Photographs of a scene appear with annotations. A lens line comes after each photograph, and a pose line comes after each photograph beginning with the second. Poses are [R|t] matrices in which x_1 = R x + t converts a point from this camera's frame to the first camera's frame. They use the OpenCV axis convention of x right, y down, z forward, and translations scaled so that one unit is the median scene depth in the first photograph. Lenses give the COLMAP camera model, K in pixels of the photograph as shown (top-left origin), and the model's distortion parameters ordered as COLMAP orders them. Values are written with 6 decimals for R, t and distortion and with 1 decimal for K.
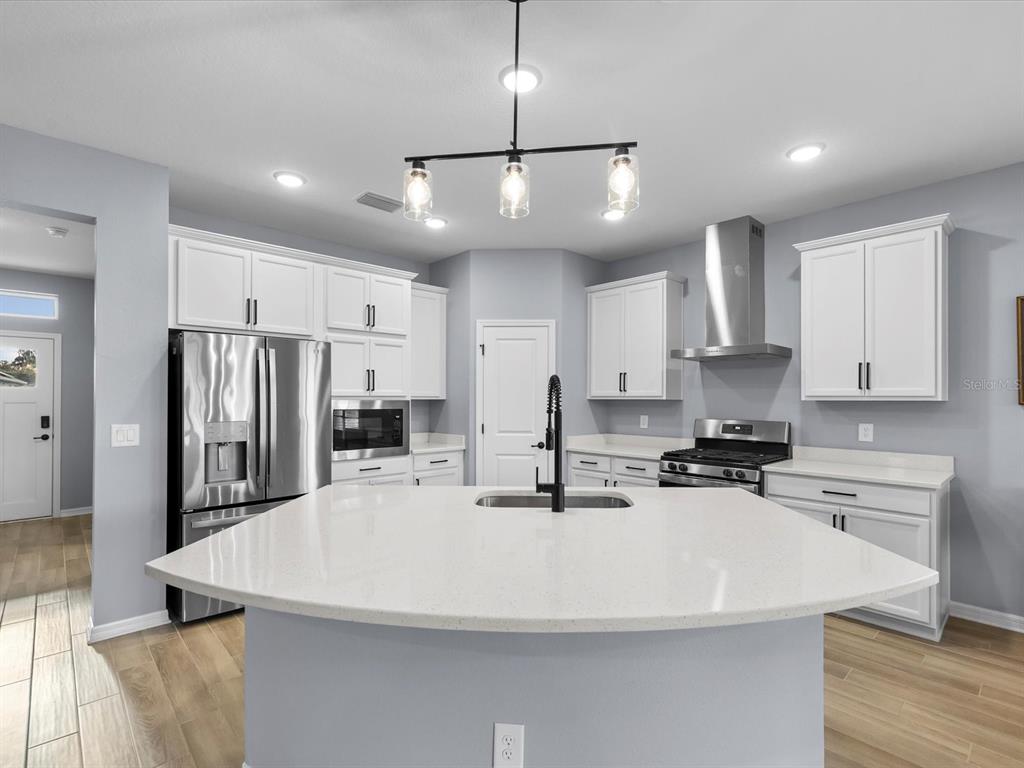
lens RADIAL K [[499.9, 0, 517.8], [0, 499.9, 396.8], [0, 0, 1]] dist [-0.000220, 0.000206]
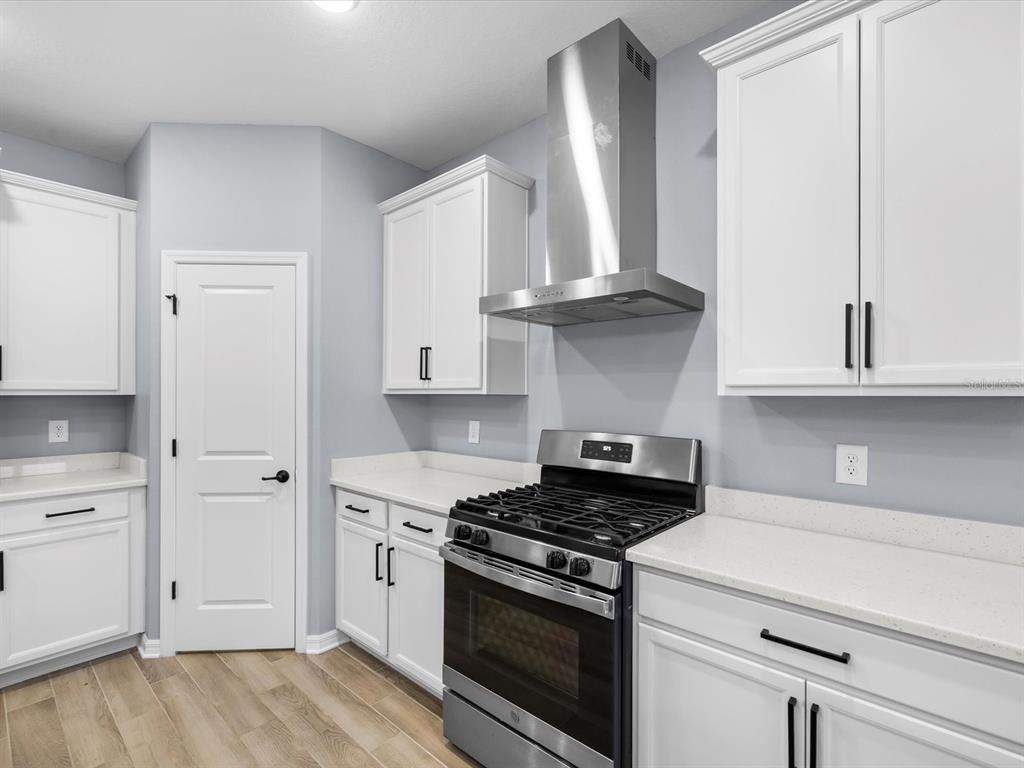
lens RADIAL K [[492.1, 0, 517.5], [0, 492.1, 392.6], [0, 0, 1]] dist [0.001264, 0.000867]
pose [[0.996596, -0.002259, 0.082415, 0.285609], [0.002068, 0.999995, 0.002404, 0.002305], [-0.082420, -0.002225, 0.996595, 0.465376]]
